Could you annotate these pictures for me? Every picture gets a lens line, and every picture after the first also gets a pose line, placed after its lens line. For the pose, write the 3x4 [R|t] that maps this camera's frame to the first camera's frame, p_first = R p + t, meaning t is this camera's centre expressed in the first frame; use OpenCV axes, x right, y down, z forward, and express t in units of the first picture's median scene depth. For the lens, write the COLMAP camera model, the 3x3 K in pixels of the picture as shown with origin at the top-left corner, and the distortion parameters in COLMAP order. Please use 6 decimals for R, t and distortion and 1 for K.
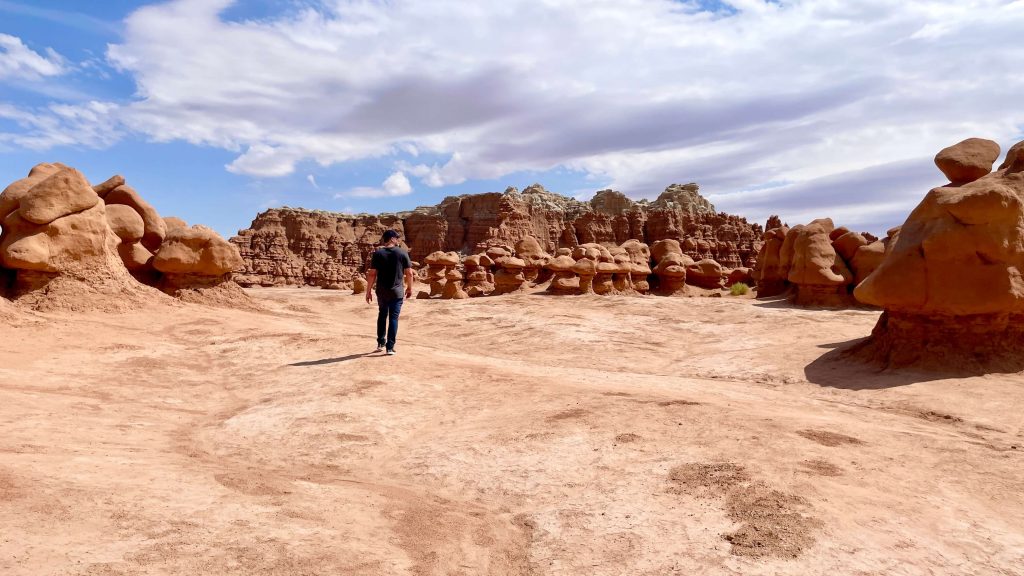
lens RADIAL K [[751.6, 0, 519.4], [0, 751.6, 288.8], [0, 0, 1]] dist [0.053373, -0.057537]
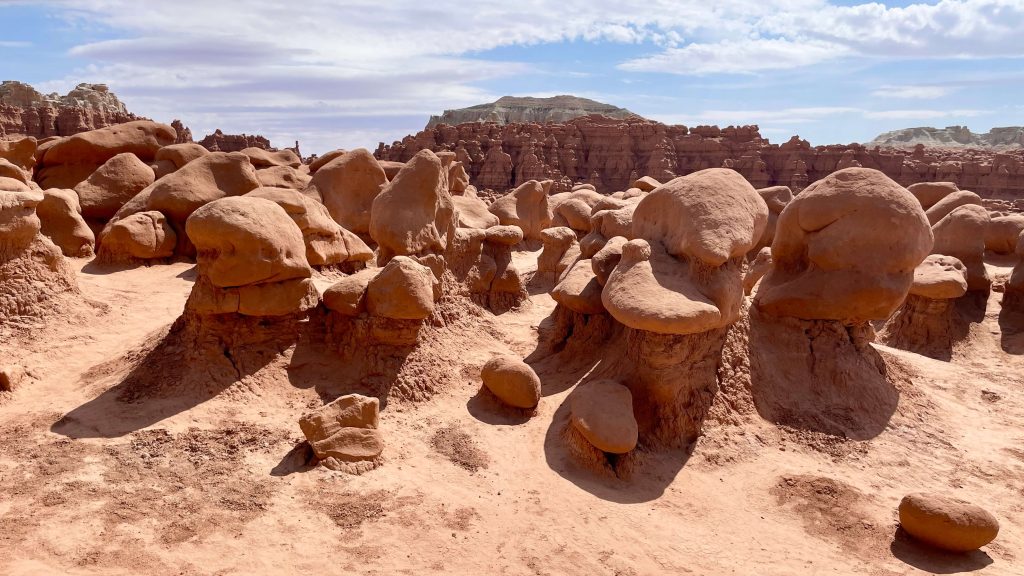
lens RADIAL K [[751.6, 0, 518.8], [0, 751.6, 263.9], [0, 0, 1]] dist [0.053373, -0.057537]
pose [[0.759421, -0.049100, 0.648744, -0.050801], [-0.027456, 0.993841, 0.107359, -0.011132], [-0.650020, -0.099343, 0.753395, -0.298130]]
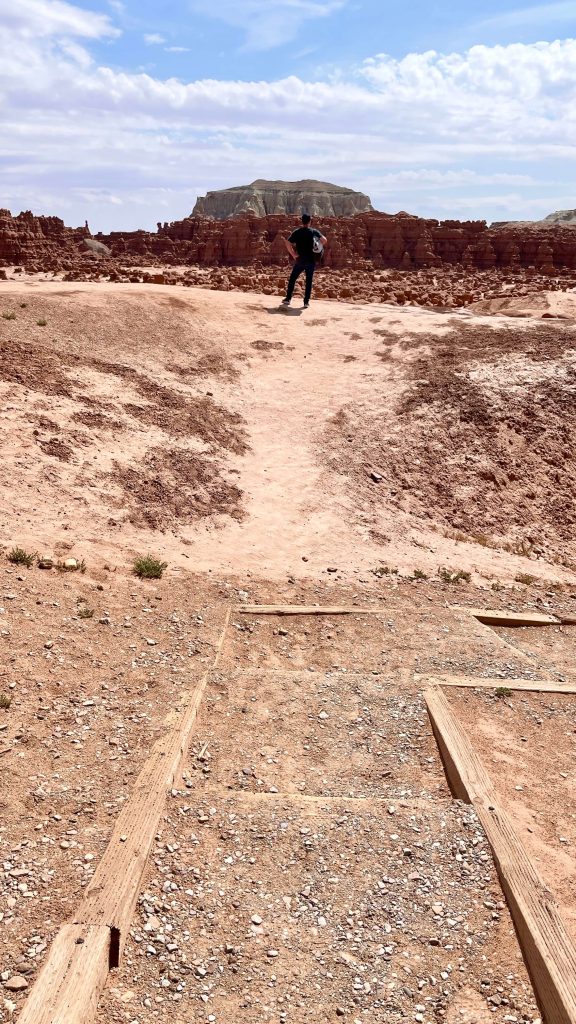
lens RADIAL K [[751.6, 0, 285.6], [0, 751.6, 492.2], [0, 0, 1]] dist [0.053373, -0.057537]
pose [[0.650816, -0.229936, 0.723580, -0.539155], [-0.014324, 0.949149, 0.314500, -0.043439], [-0.759100, -0.215046, 0.614428, -0.438461]]
